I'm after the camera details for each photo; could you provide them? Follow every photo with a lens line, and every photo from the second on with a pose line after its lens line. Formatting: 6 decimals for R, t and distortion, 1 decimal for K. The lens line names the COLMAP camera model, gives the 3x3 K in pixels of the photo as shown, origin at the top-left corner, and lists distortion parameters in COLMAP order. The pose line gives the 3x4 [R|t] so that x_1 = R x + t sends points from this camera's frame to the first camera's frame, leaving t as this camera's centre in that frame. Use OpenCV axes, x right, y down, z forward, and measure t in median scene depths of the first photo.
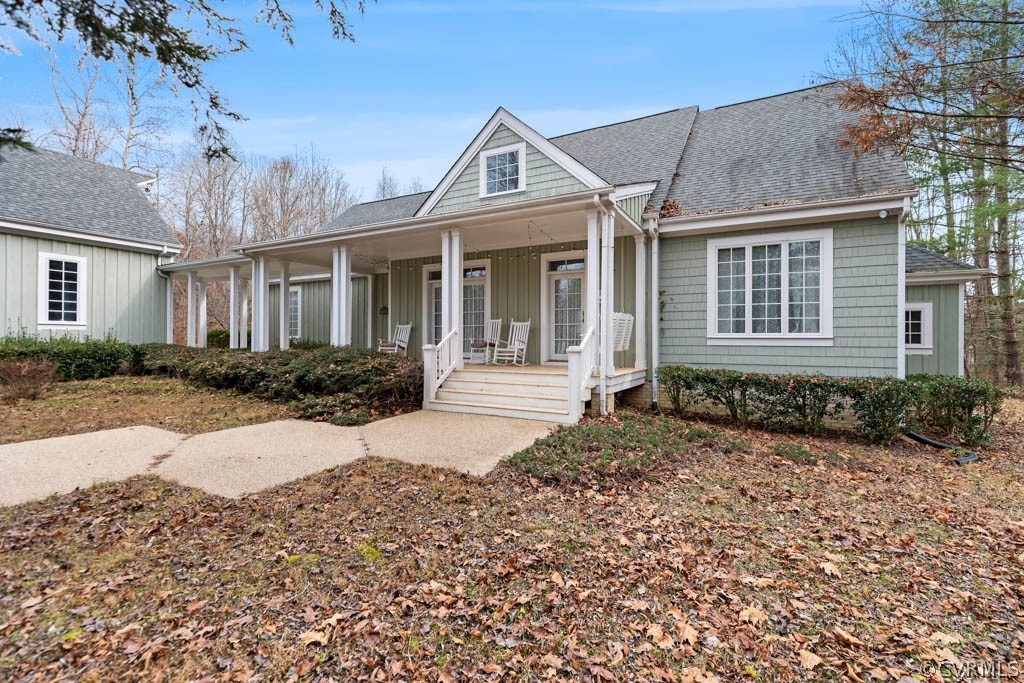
lens RADIAL K [[465.0, 0, 514.2], [0, 465.0, 344.6], [0, 0, 1]] dist [-0.002113, -0.000342]
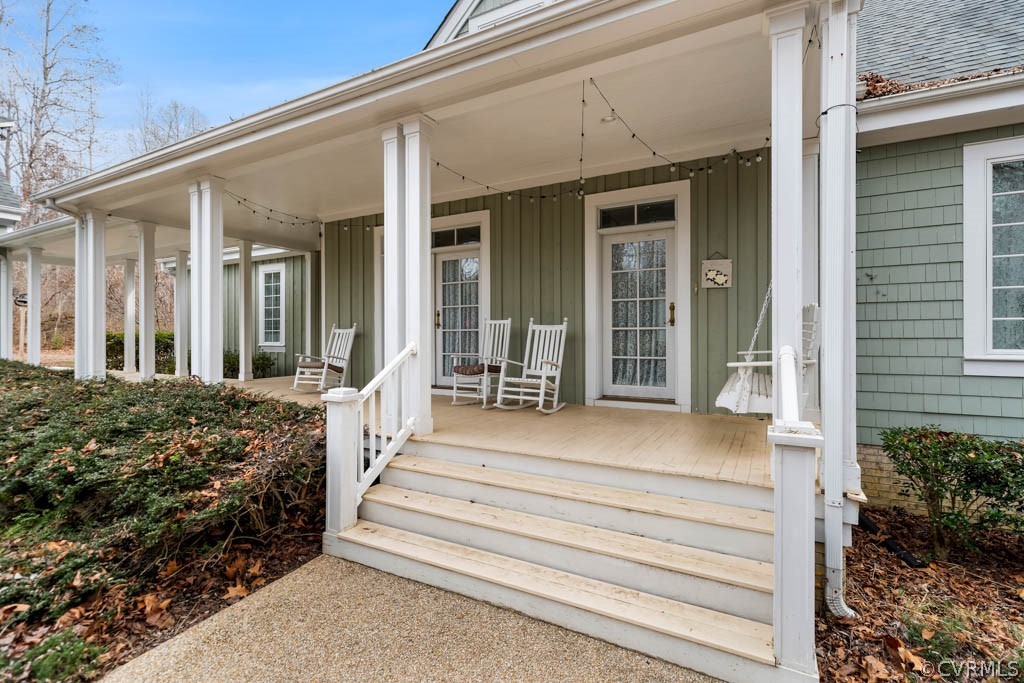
lens RADIAL K [[465.0, 0, 514.2], [0, 465.0, 339.6], [0, 0, 1]] dist [-0.002113, -0.000342]
pose [[0.999930, -0.006640, 0.009768, -0.029888], [0.006638, 0.999978, 0.000237, -0.032596], [-0.009769, -0.000172, 0.999952, 0.480578]]
